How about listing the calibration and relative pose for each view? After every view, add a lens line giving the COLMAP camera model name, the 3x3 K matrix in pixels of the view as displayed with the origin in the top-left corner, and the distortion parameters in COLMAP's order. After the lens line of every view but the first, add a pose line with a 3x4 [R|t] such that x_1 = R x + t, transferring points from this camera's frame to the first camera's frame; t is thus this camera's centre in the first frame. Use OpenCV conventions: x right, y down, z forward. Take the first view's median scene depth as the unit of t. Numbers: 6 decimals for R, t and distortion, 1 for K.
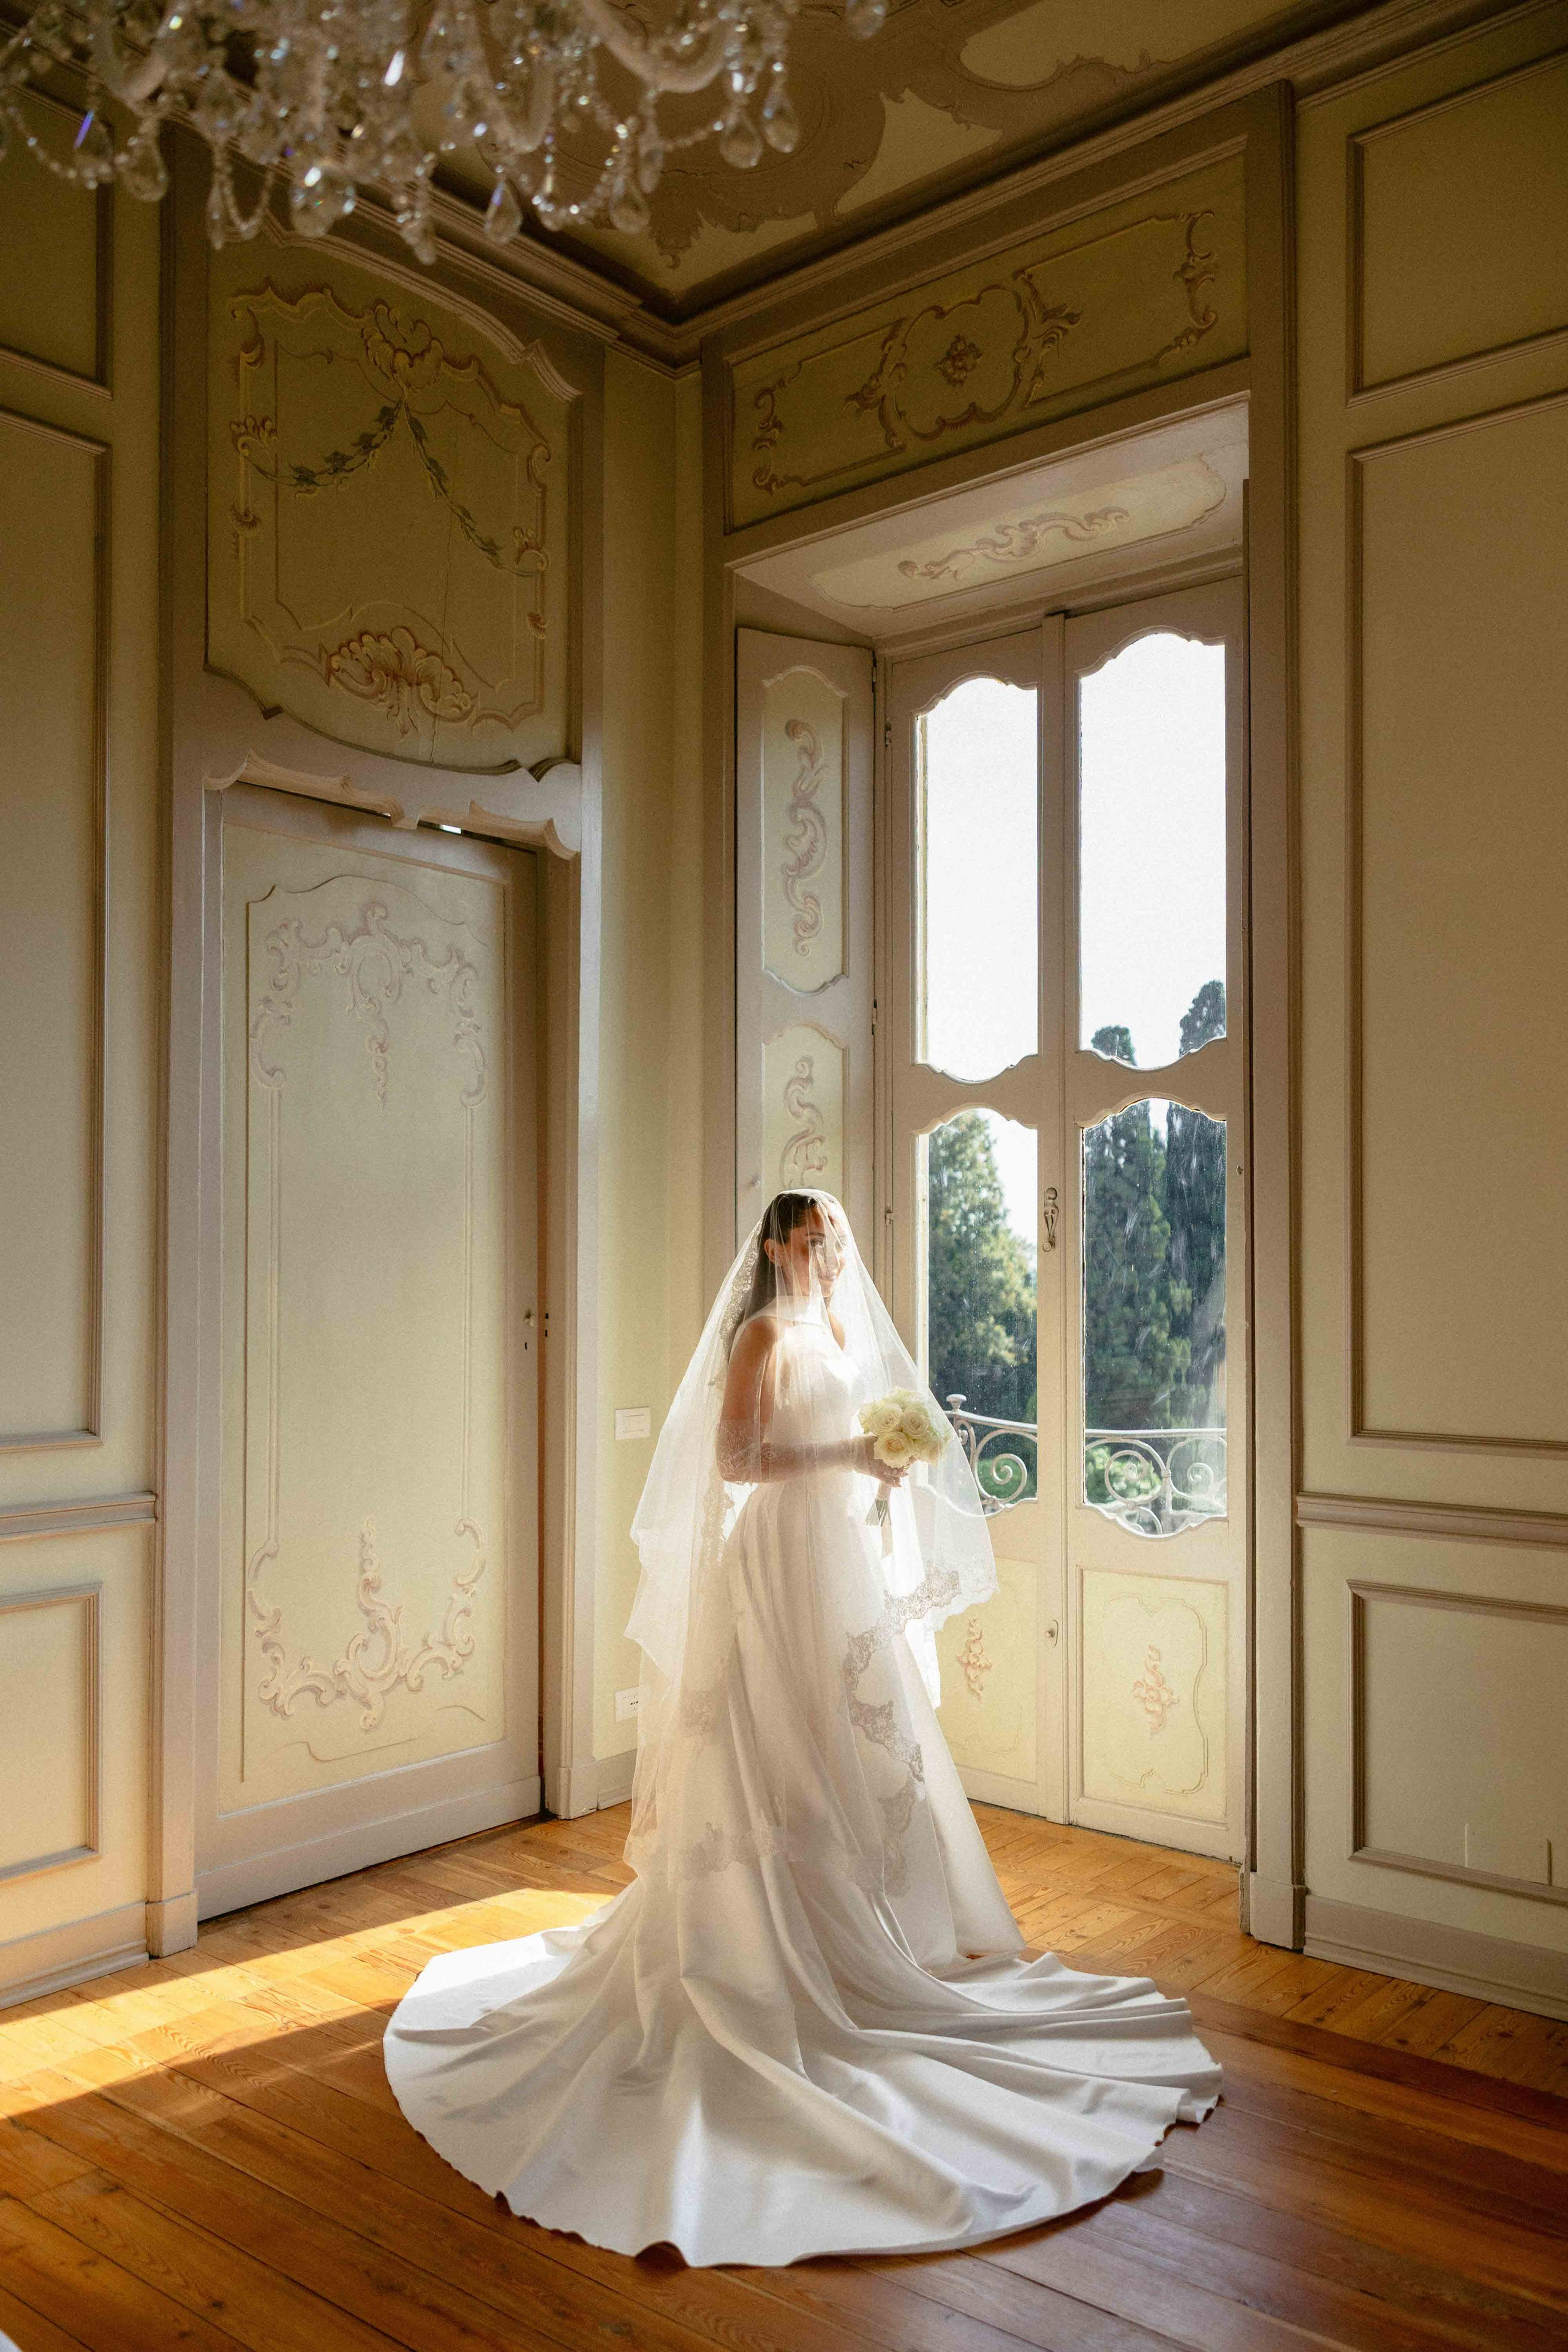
lens RADIAL K [[1857.9, 0, 783.2], [0, 1857.9, 1239.7], [0, 0, 1]] dist [0.004124, 0.001794]
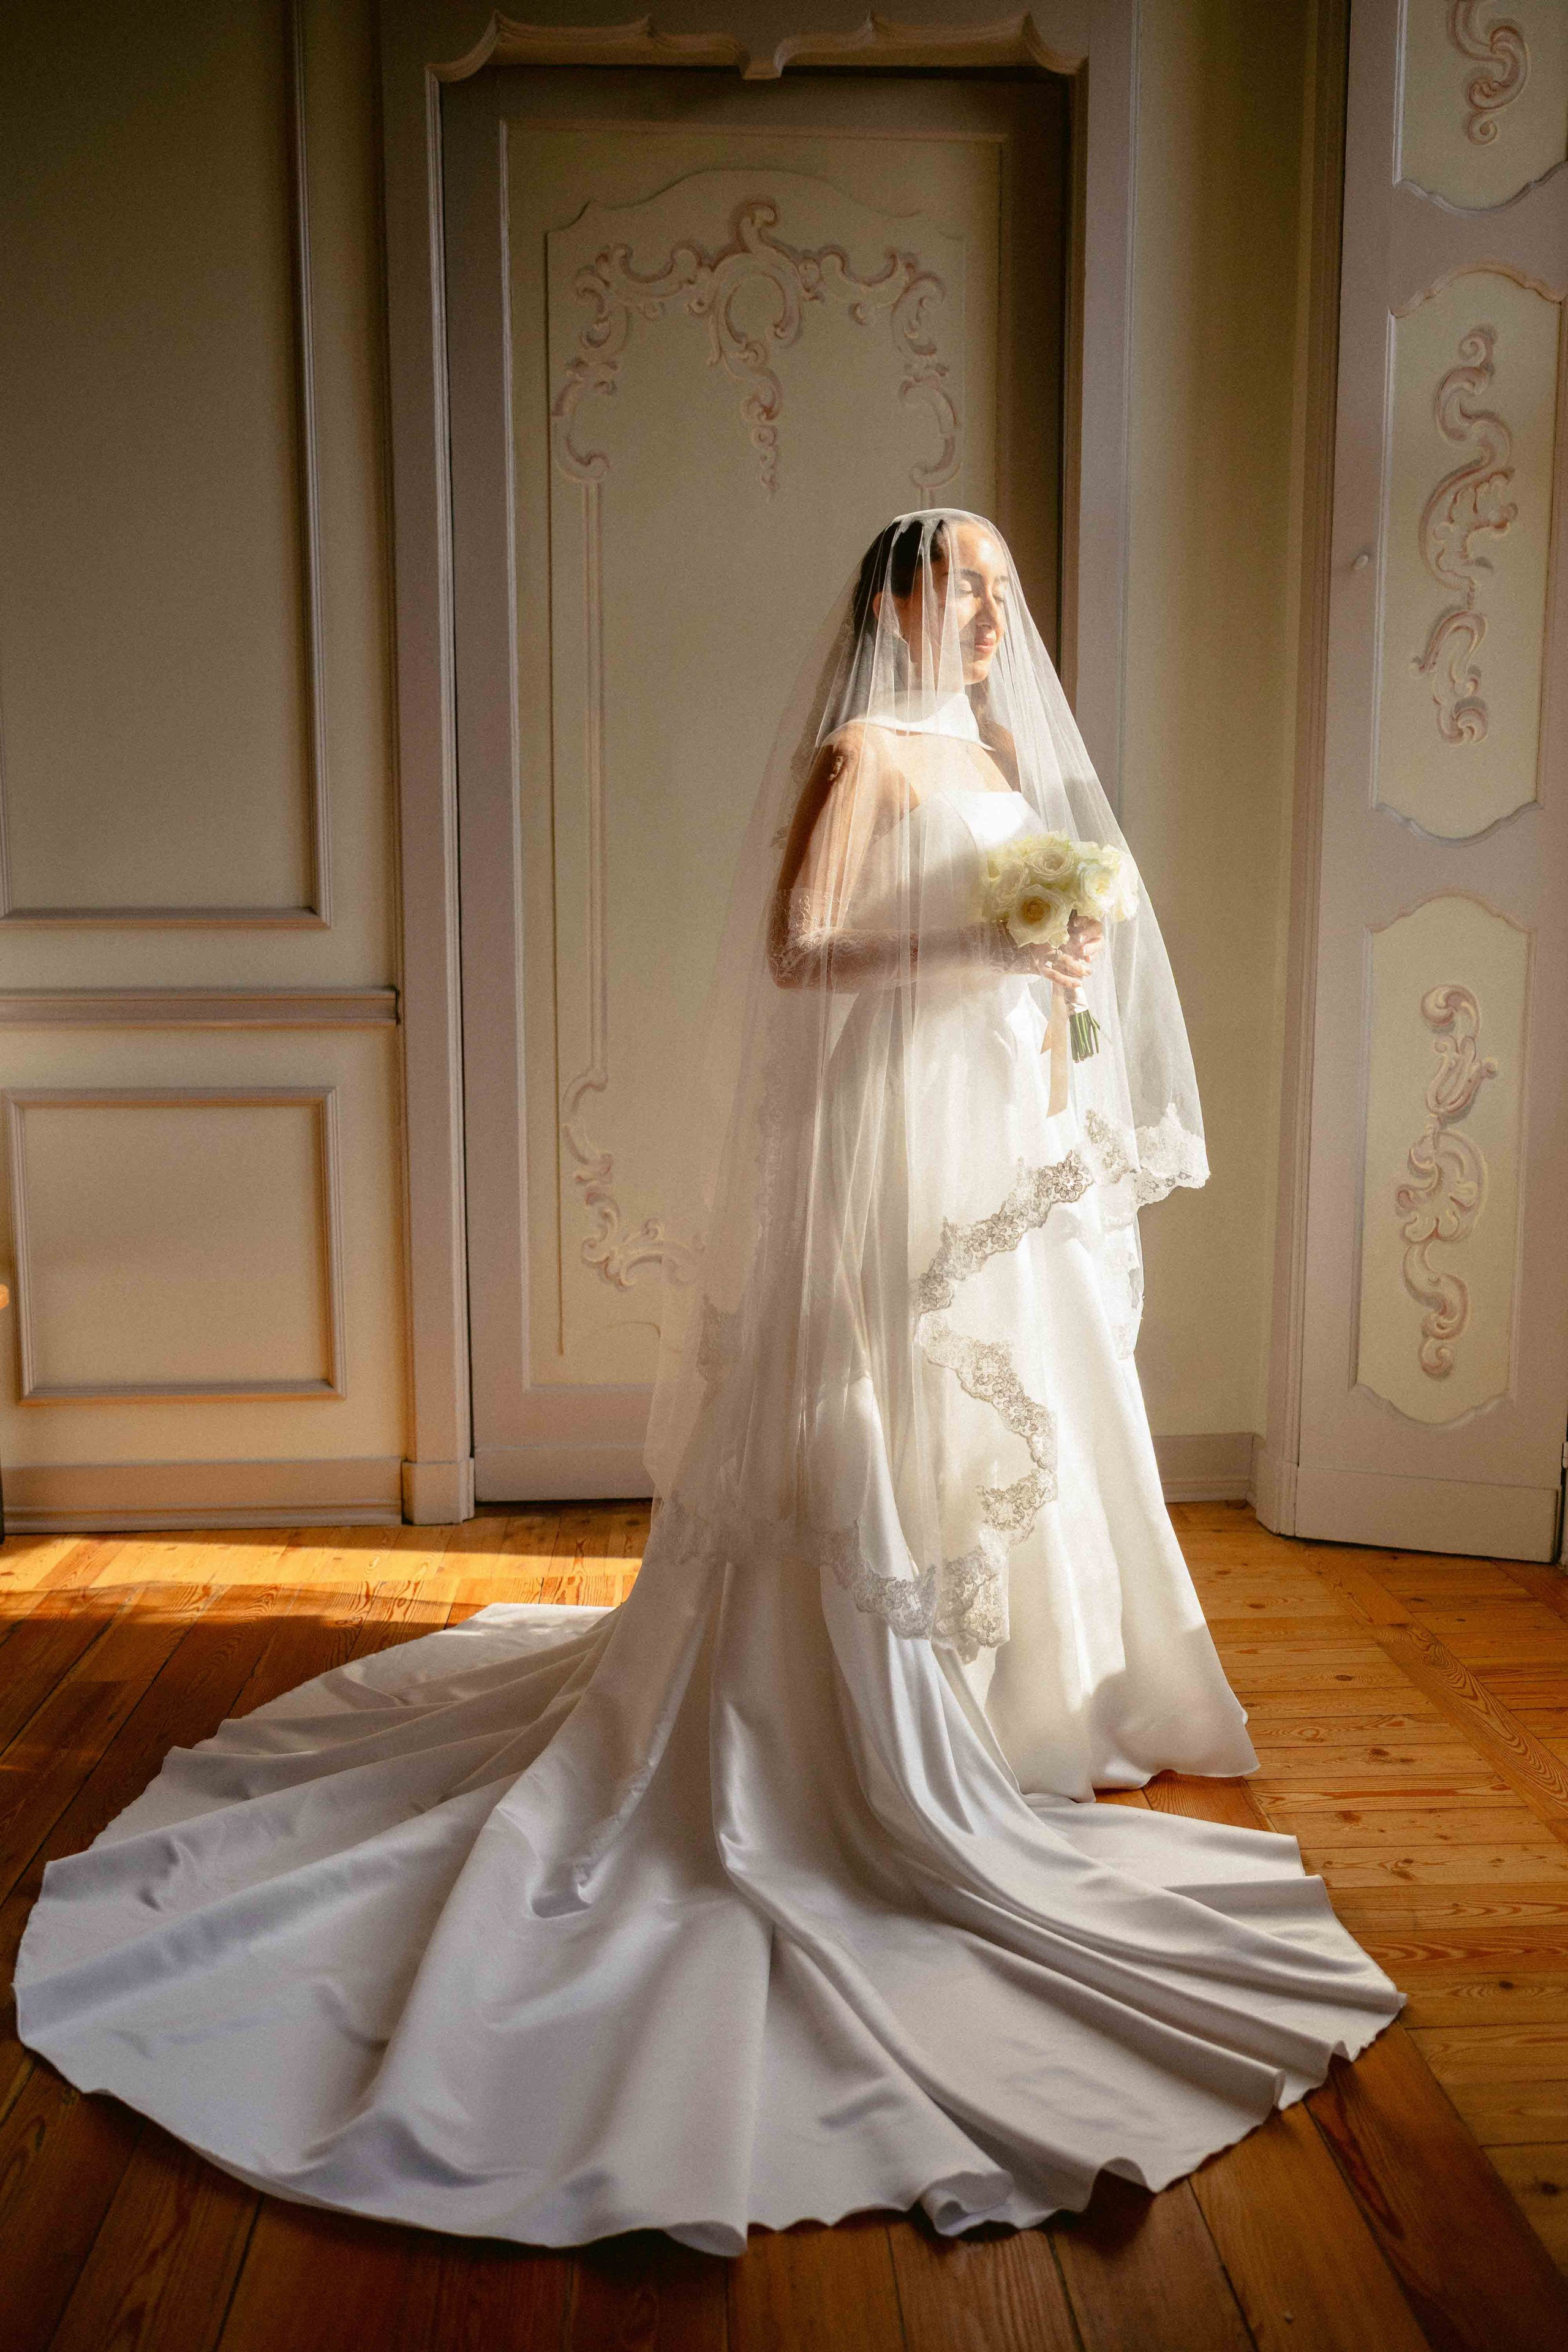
lens RADIAL K [[2032.5, 0, 784.0], [0, 2032.5, 1176.0], [0, 0, 1]] dist [-0.007979, 0.012779]
pose [[0.678349, 0.098007, -0.728174, 0.419488], [0.011604, 0.989511, 0.143991, 0.082569], [0.734648, -0.106126, 0.670097, 0.466891]]
